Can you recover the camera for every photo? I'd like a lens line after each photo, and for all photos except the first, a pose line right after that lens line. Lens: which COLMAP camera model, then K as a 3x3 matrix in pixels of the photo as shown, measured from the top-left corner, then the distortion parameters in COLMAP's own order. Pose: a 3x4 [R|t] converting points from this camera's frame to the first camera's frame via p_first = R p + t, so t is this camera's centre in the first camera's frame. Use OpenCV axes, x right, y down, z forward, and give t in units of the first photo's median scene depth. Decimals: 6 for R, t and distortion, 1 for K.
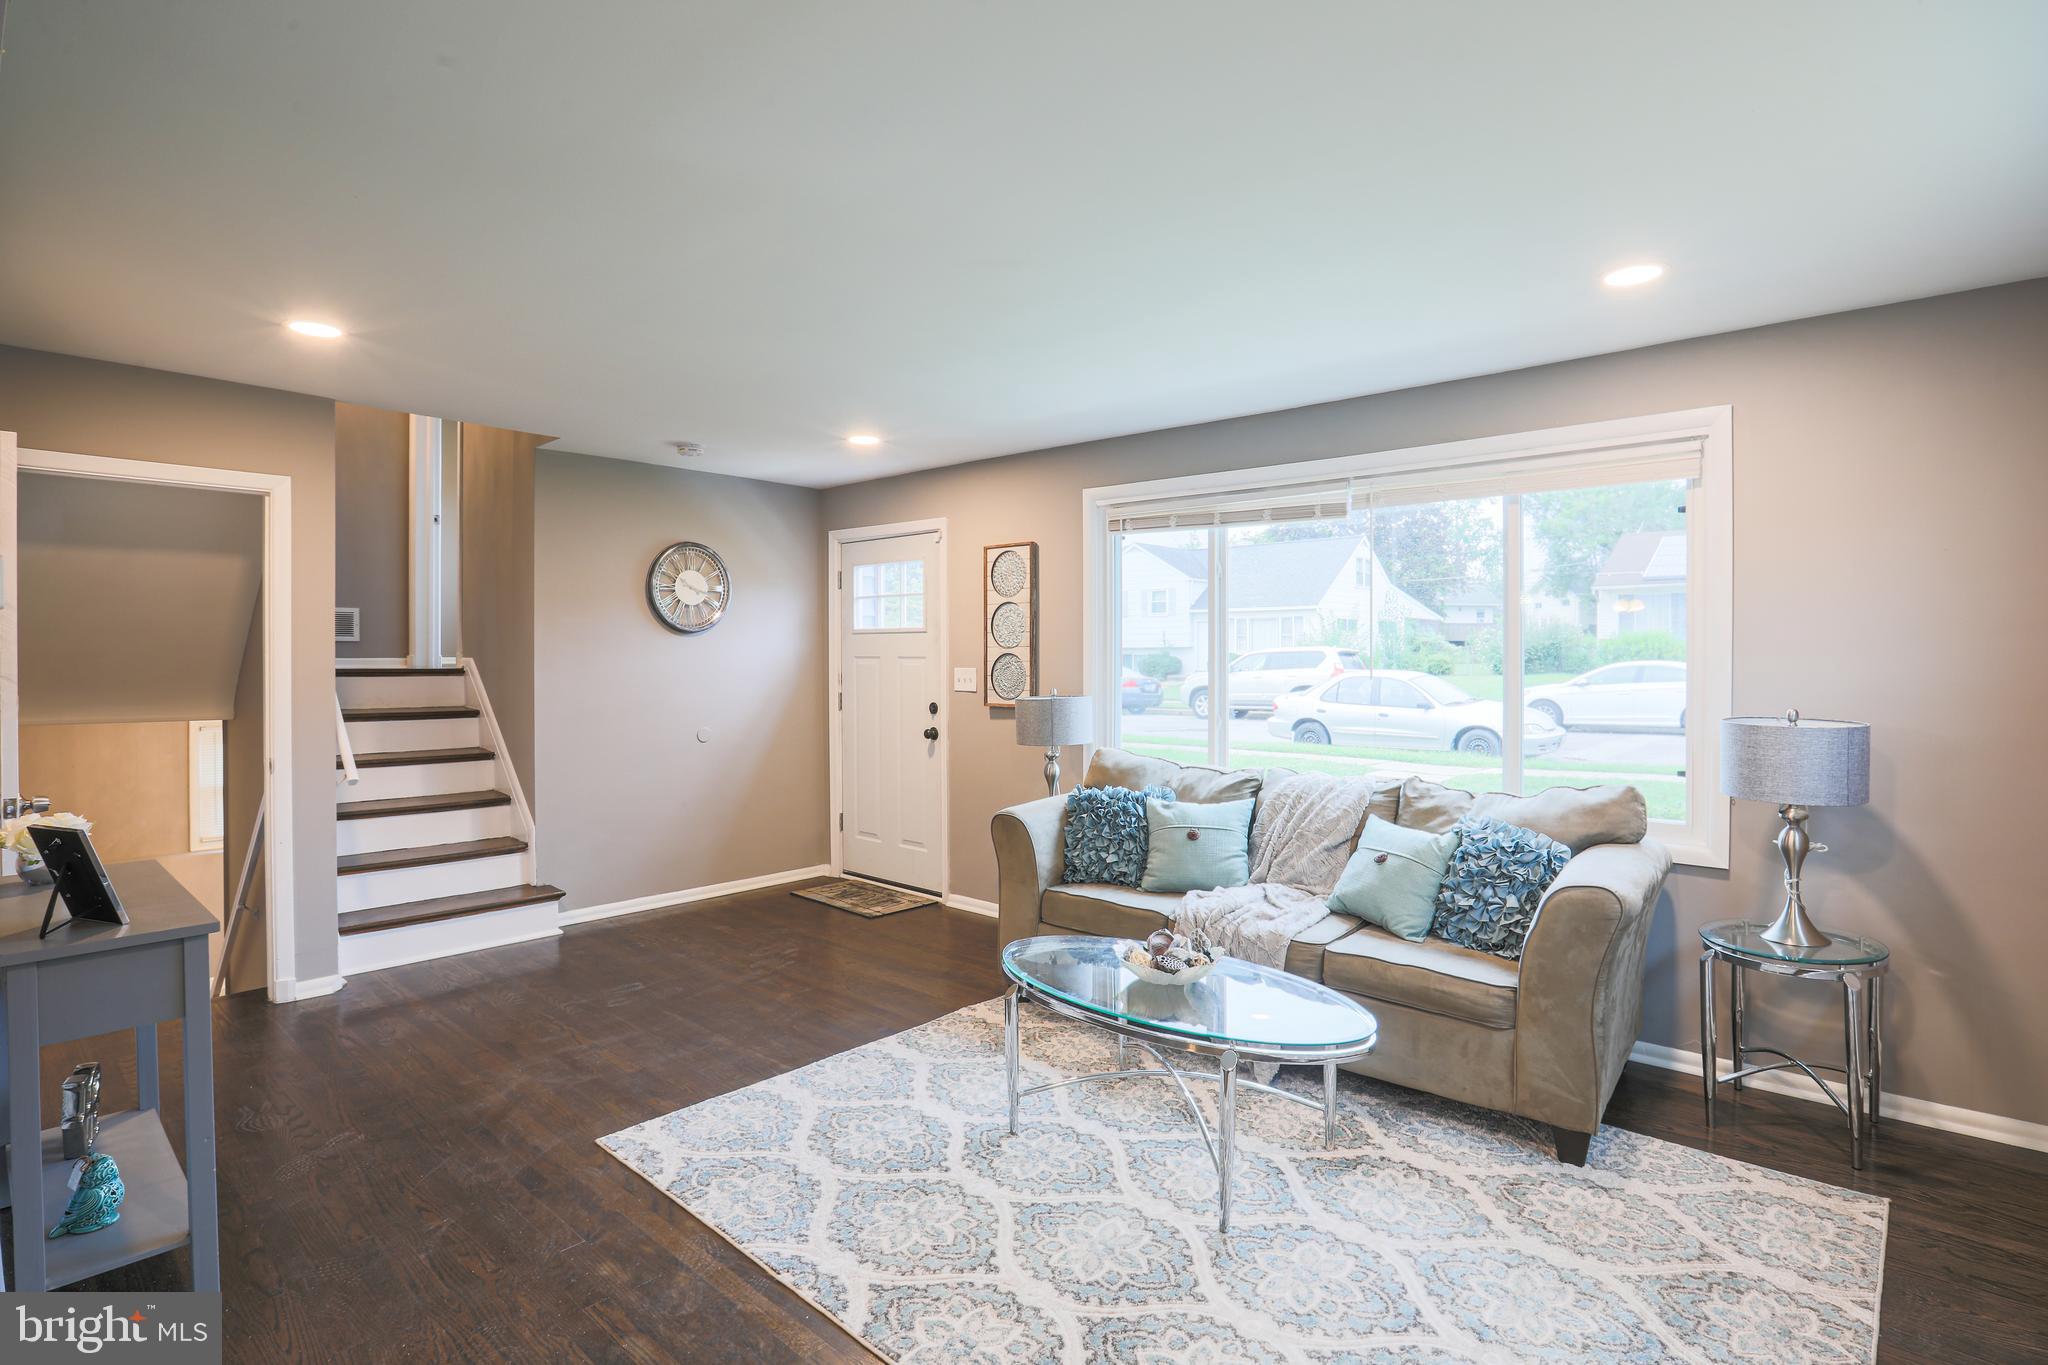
lens RADIAL K [[1008.3, 0, 1051.3], [0, 1008.3, 669.2], [0, 0, 1]] dist [-0.046701, 0.013519]
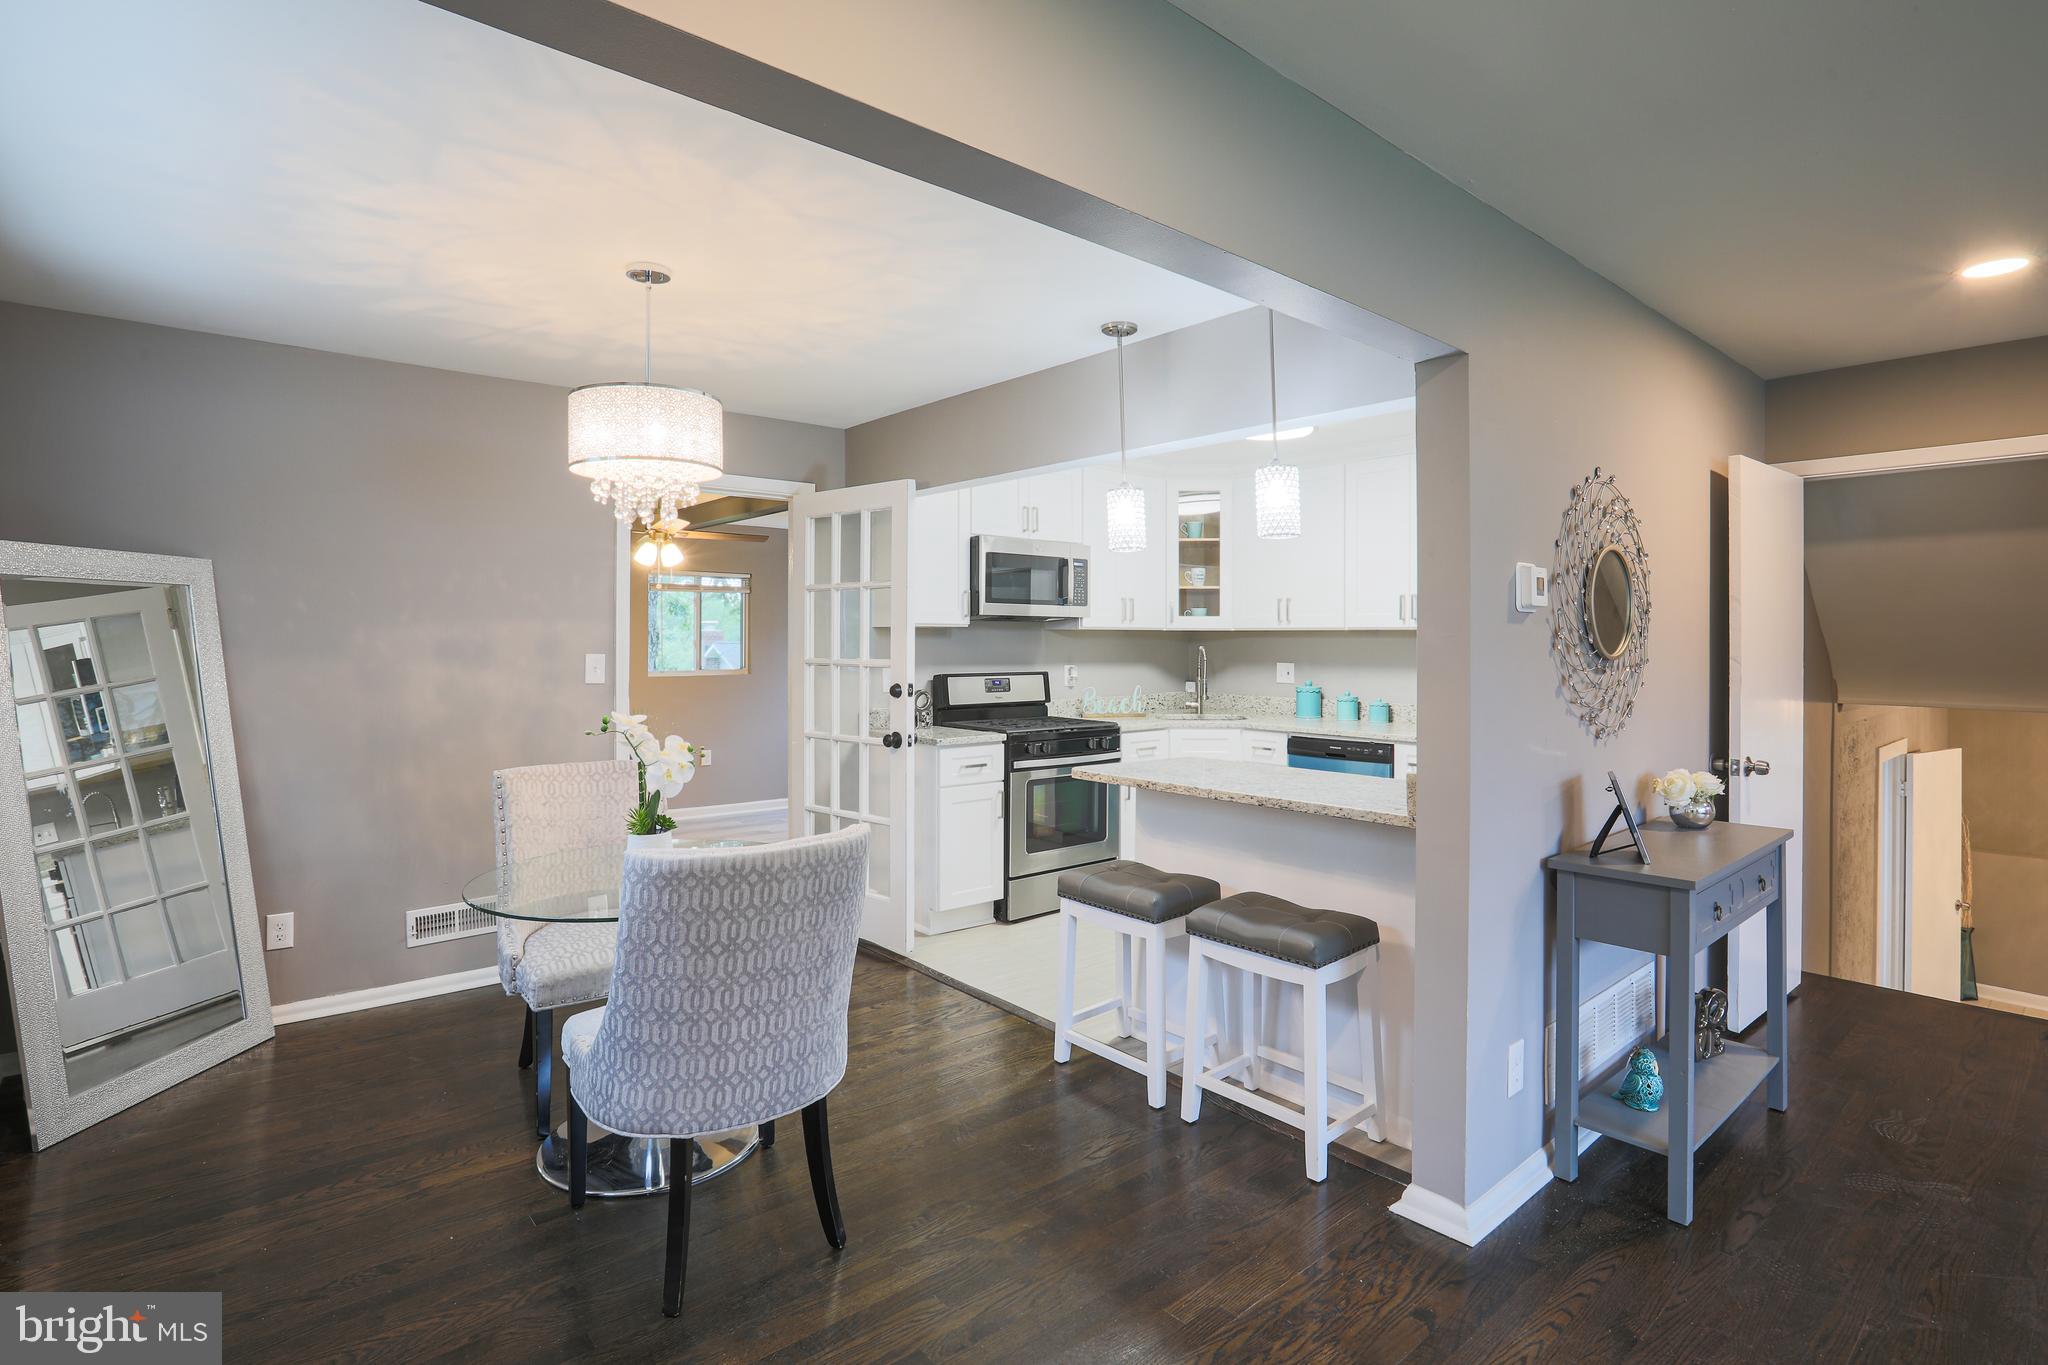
lens RADIAL K [[1008.3, 0, 1044.2], [0, 1008.3, 642.5], [0, 0, 1]] dist [-0.046701, 0.013519]
pose [[-0.143200, 0.000132, -0.989694, 0.214137], [-0.014271, 0.999896, 0.002198, -0.001903], [0.989591, 0.014439, -0.143183, 0.258710]]
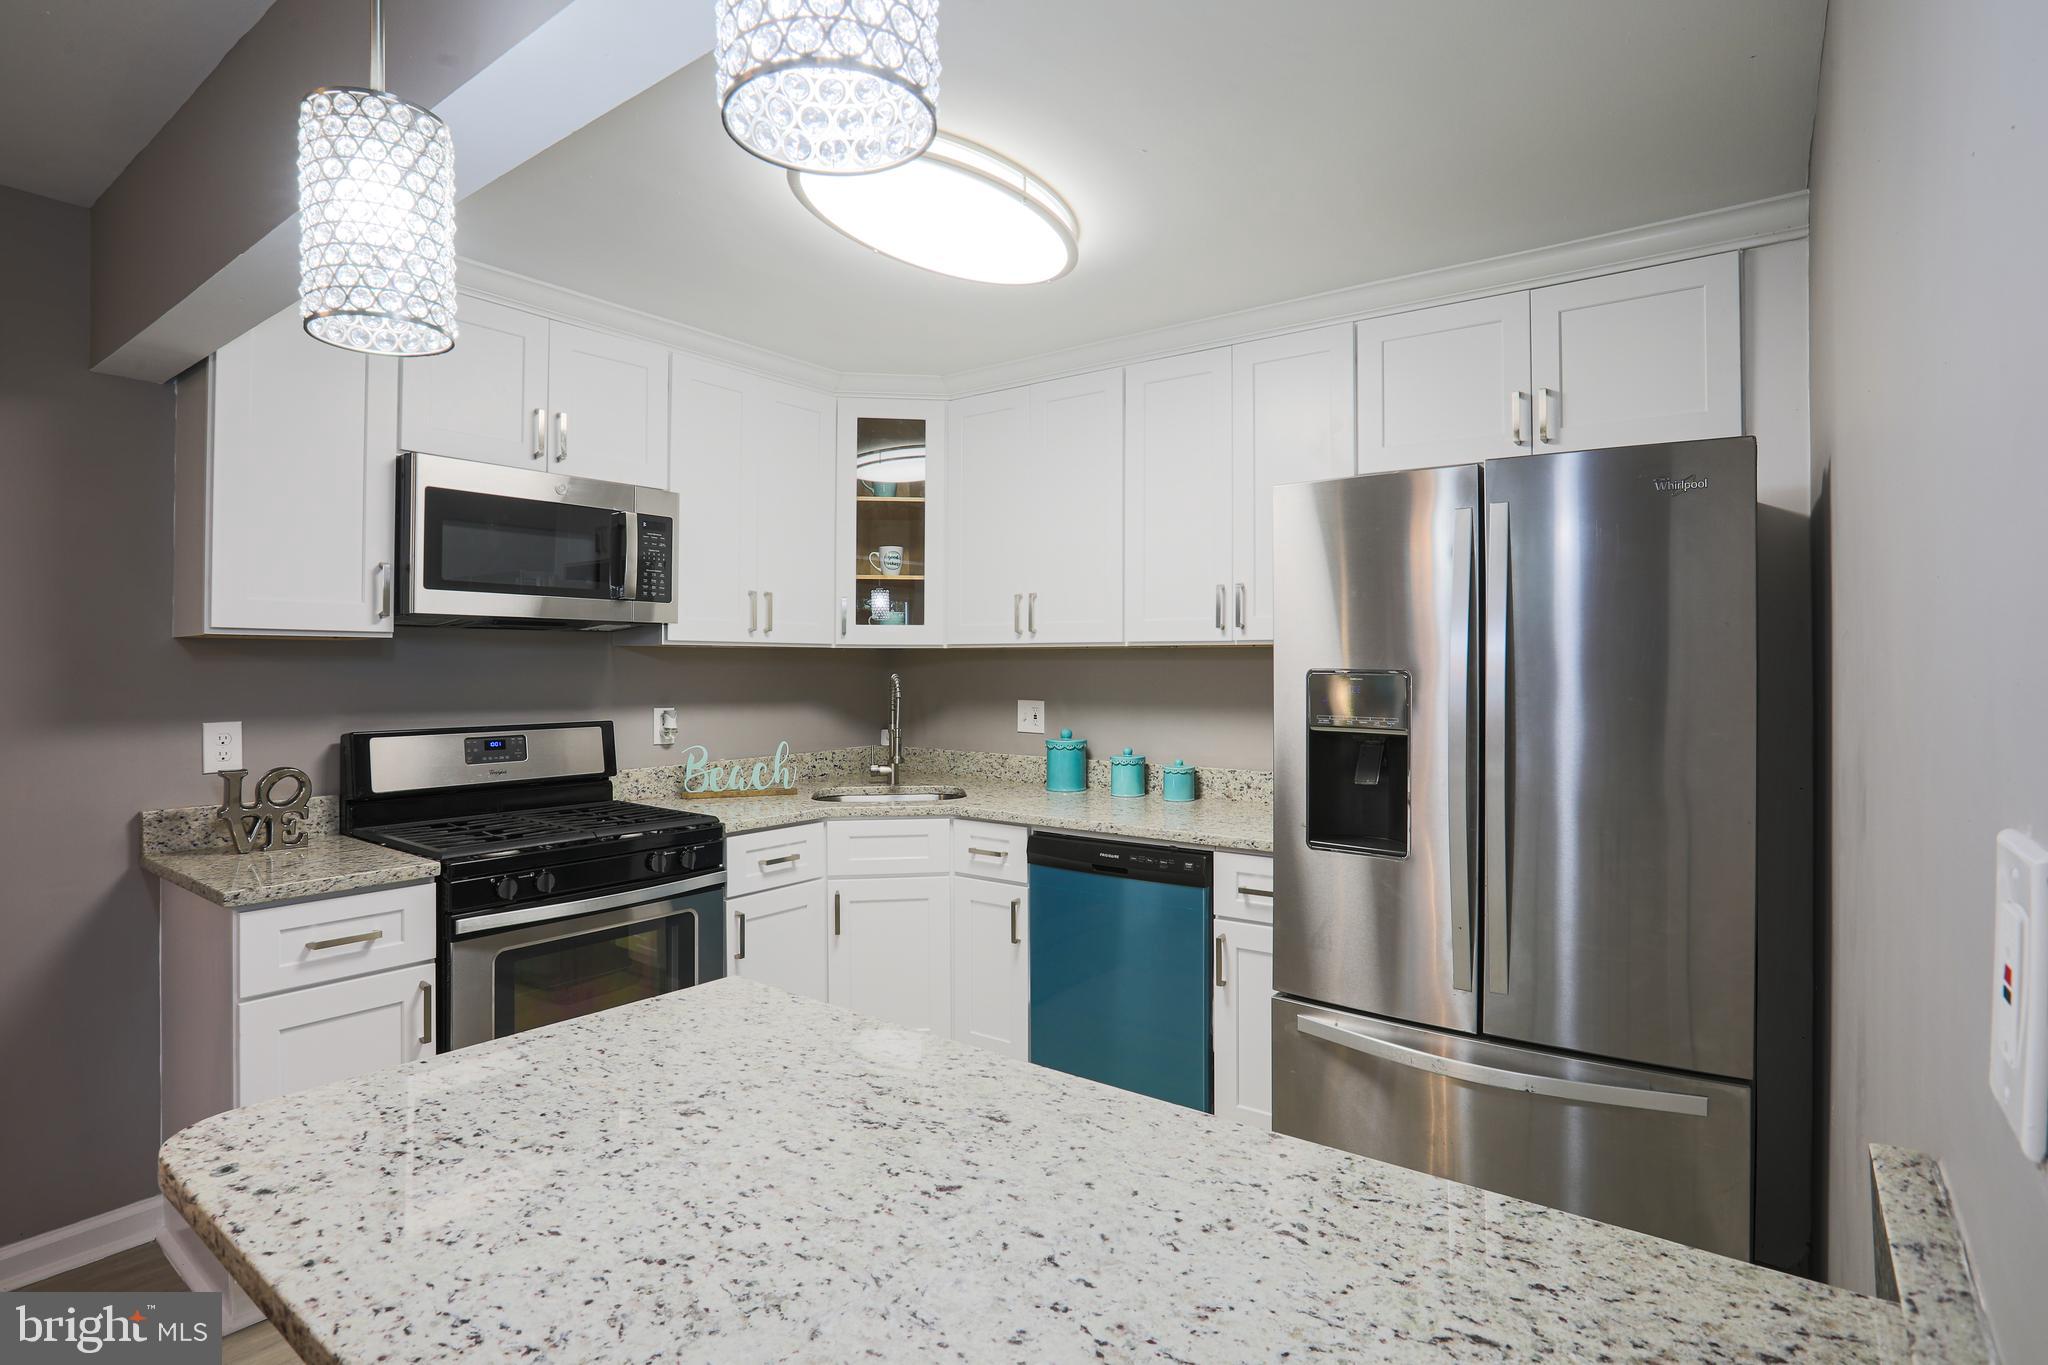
lens RADIAL K [[1008.3, 0, 1053.5], [0, 1008.3, 629.4], [0, 0, 1]] dist [-0.046701, 0.013519]
pose [[0.083012, -0.039099, -0.995781, -0.478224], [-0.011395, 0.999127, -0.040180, -0.002298], [0.996483, 0.014683, 0.082494, 0.356715]]
